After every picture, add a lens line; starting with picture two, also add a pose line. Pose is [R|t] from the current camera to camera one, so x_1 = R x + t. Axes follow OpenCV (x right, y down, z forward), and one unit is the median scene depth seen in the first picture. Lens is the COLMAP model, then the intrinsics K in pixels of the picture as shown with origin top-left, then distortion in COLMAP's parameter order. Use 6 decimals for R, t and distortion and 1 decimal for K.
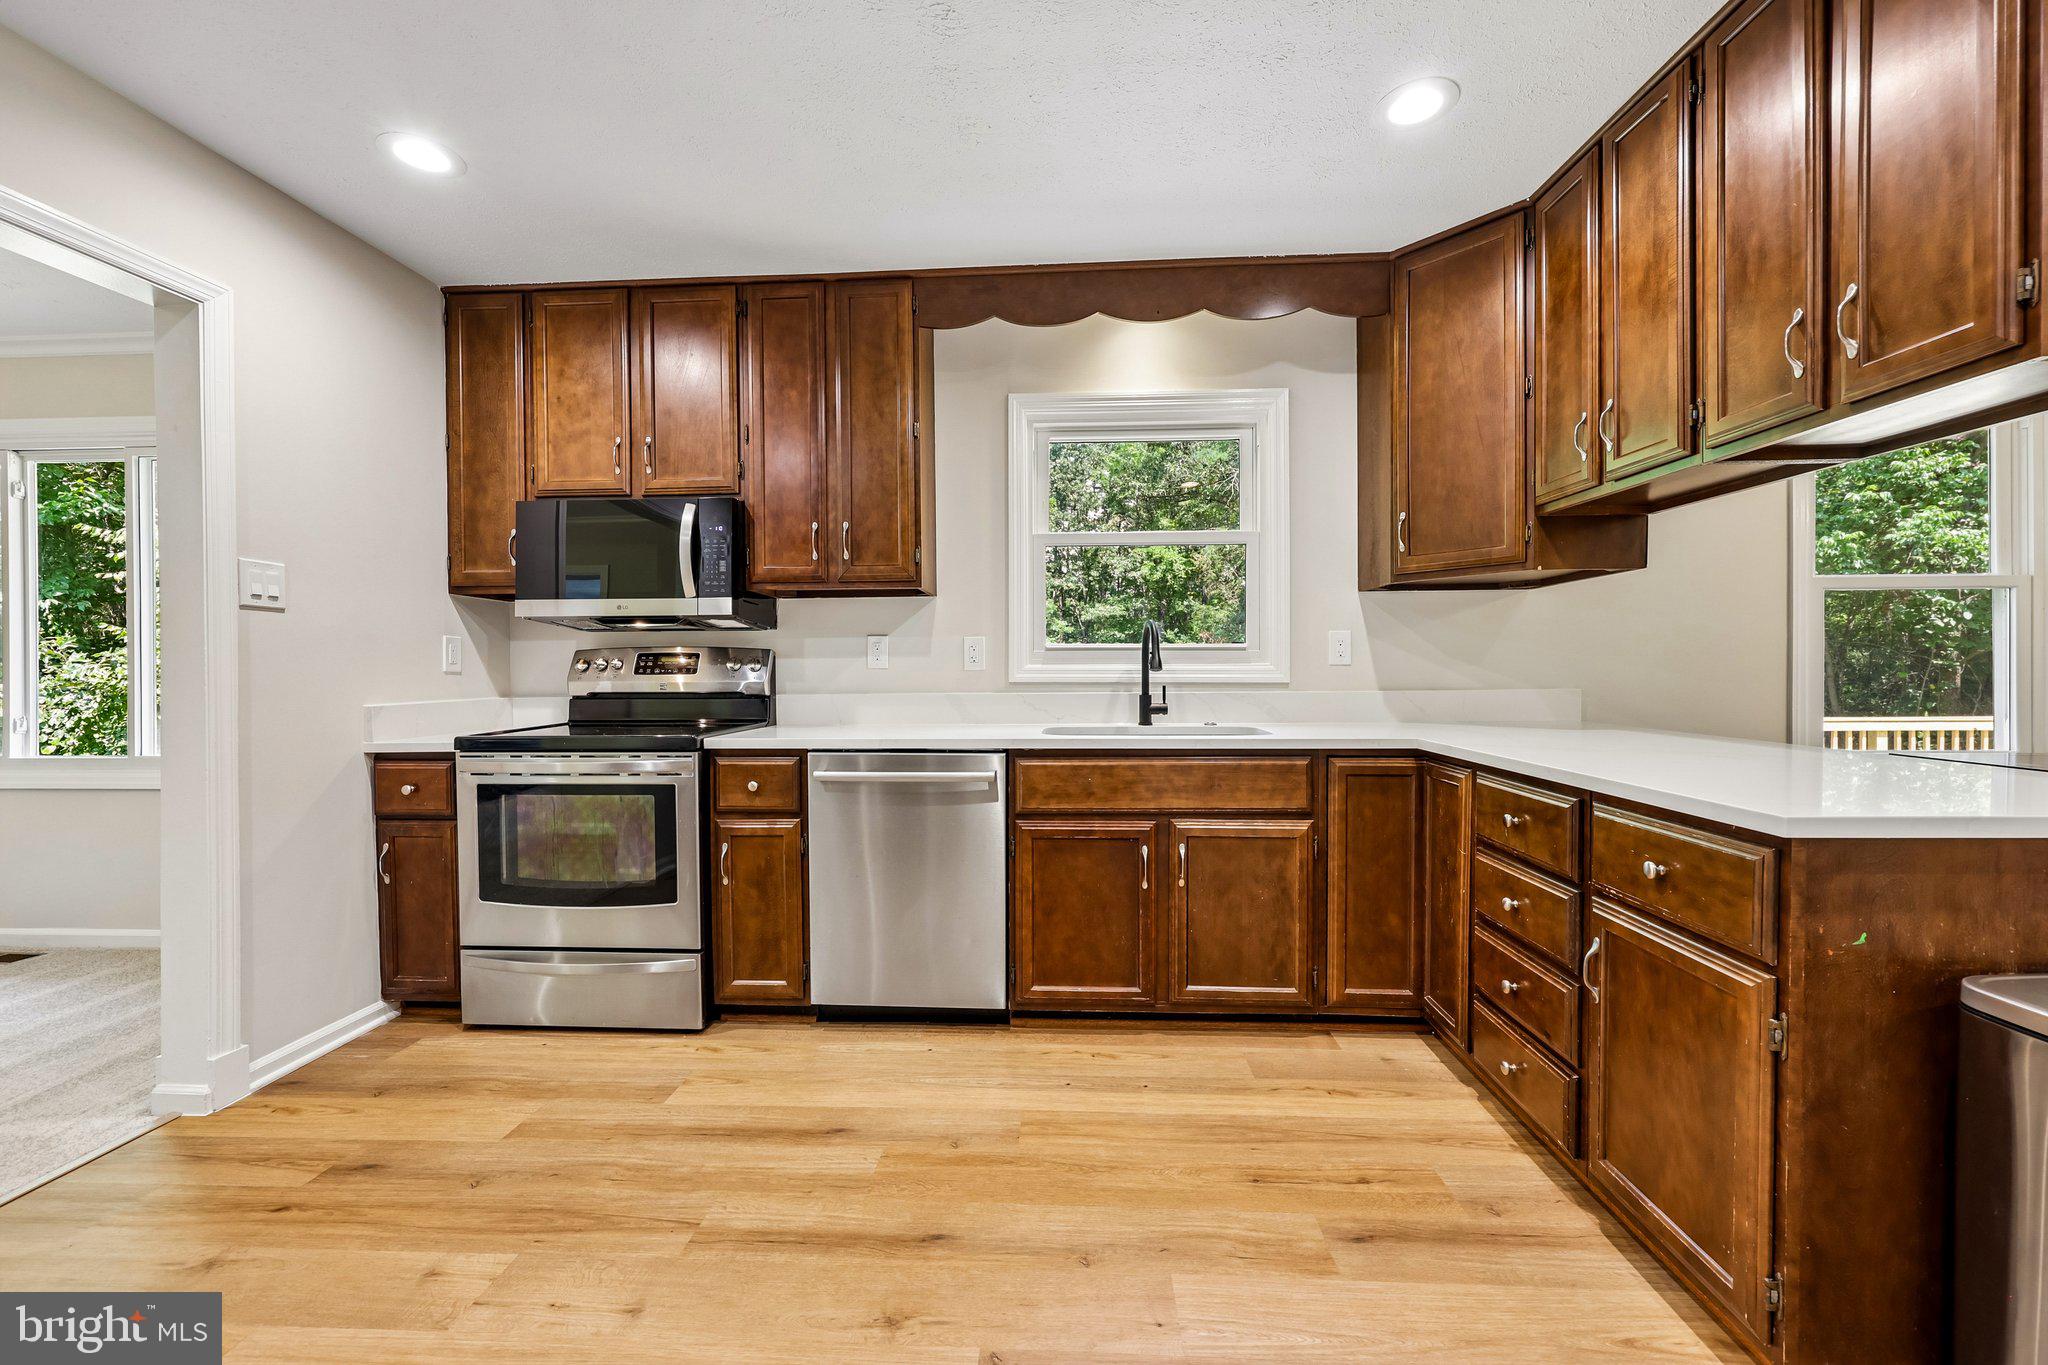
lens RADIAL K [[826.5, 0, 1028.8], [0, 826.5, 682.3], [0, 0, 1]] dist [-0.002655, 0.000266]
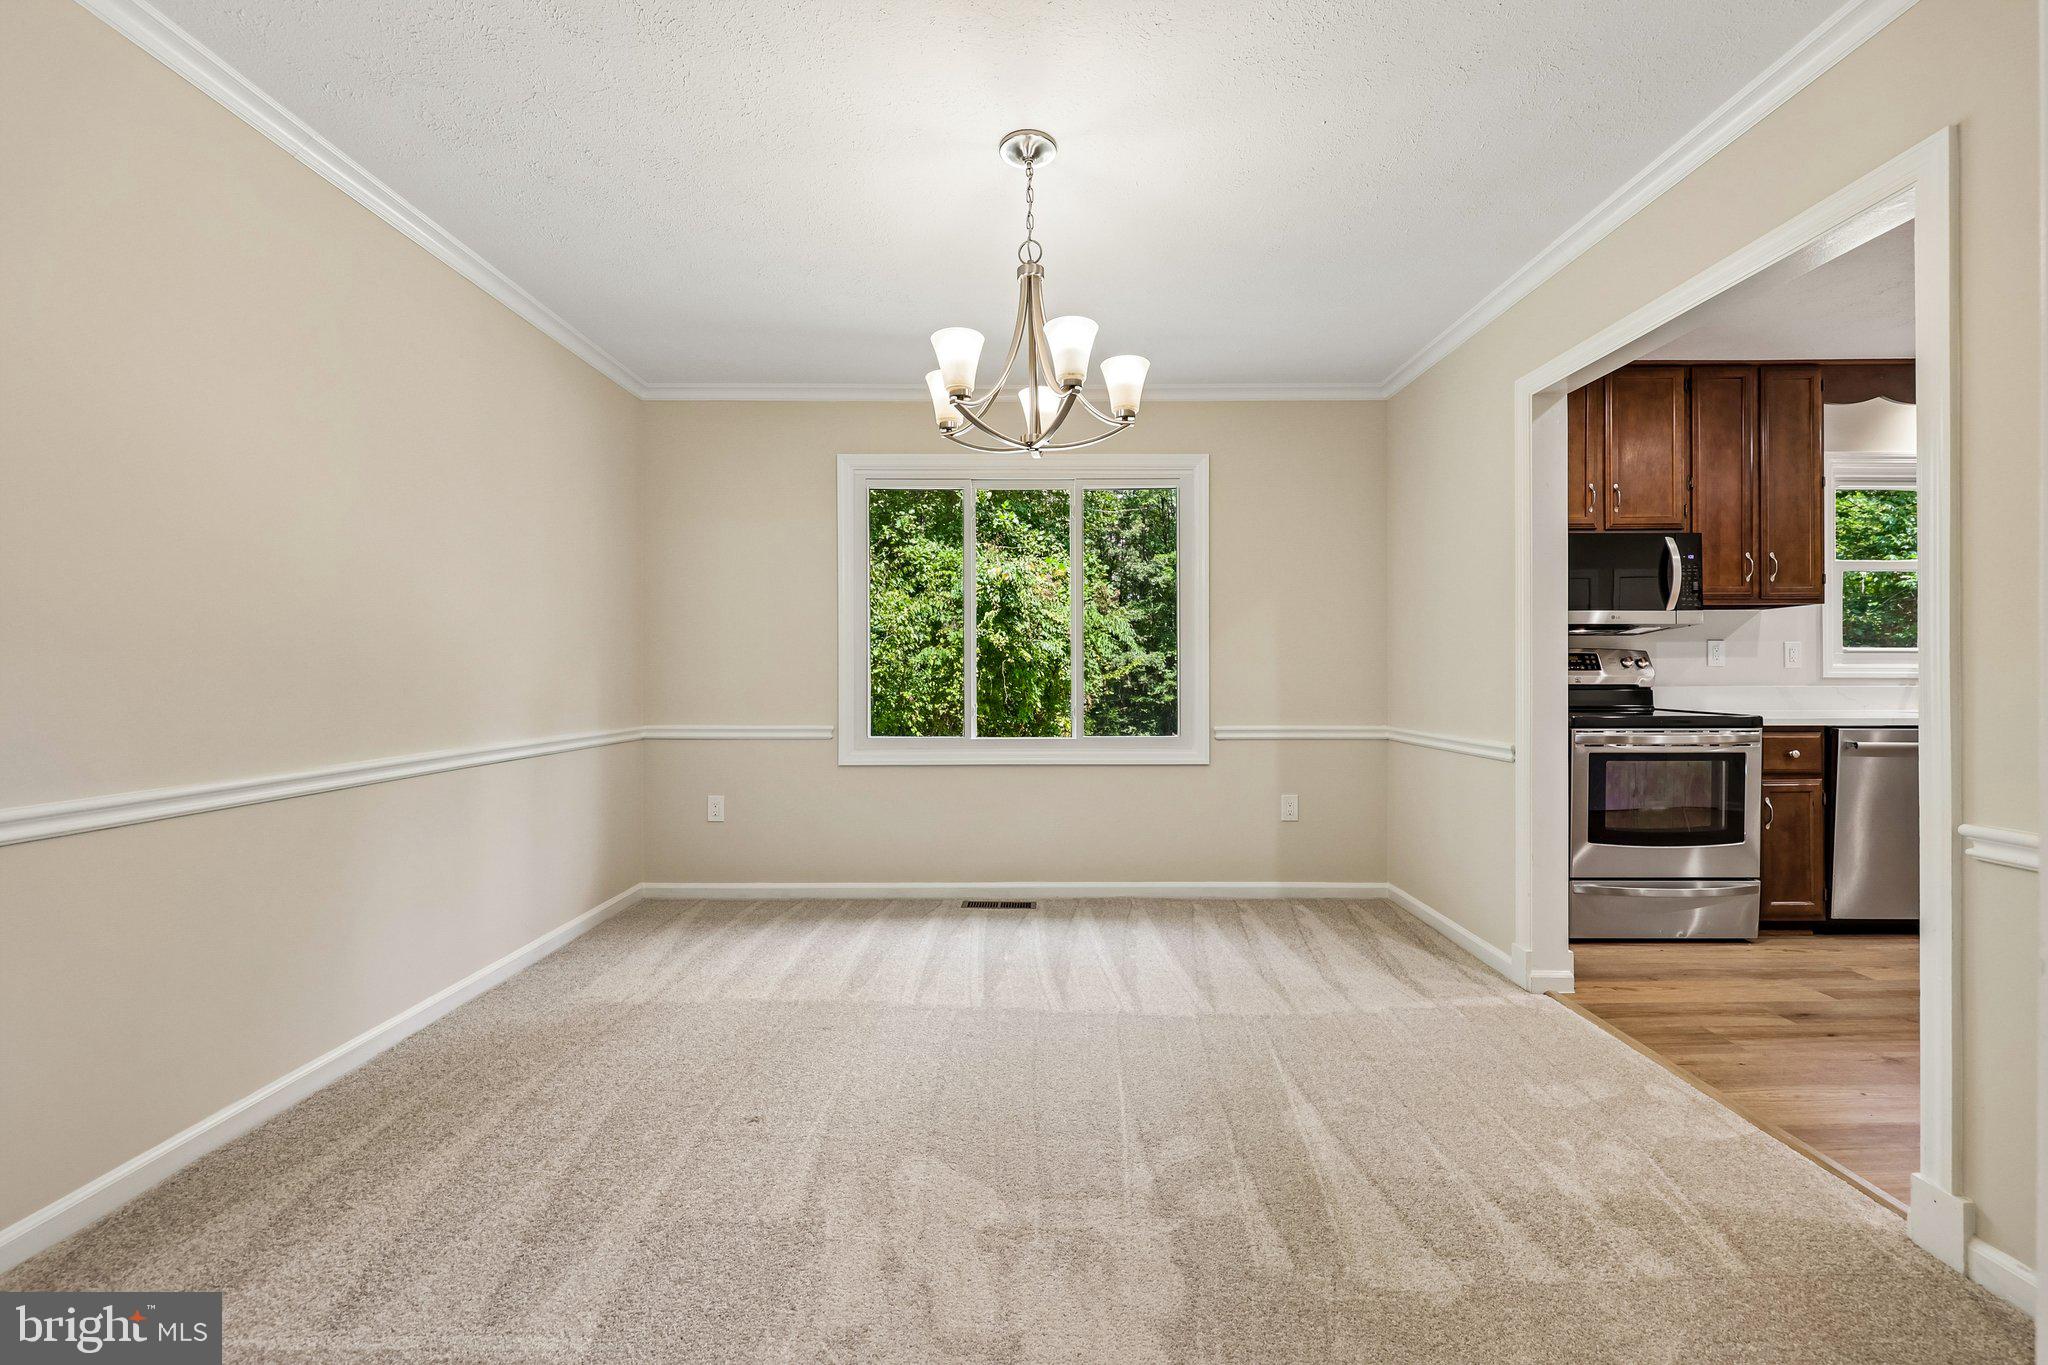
lens RADIAL K [[826.5, 0, 1020.8], [0, 826.5, 683.2], [0, 0, 1]] dist [-0.002655, 0.000266]
pose [[0.998994, 0.000750, 0.044827, -1.458464], [-0.000605, 0.999995, -0.003255, 0.015421], [-0.044830, 0.003224, 0.998989, -0.236153]]
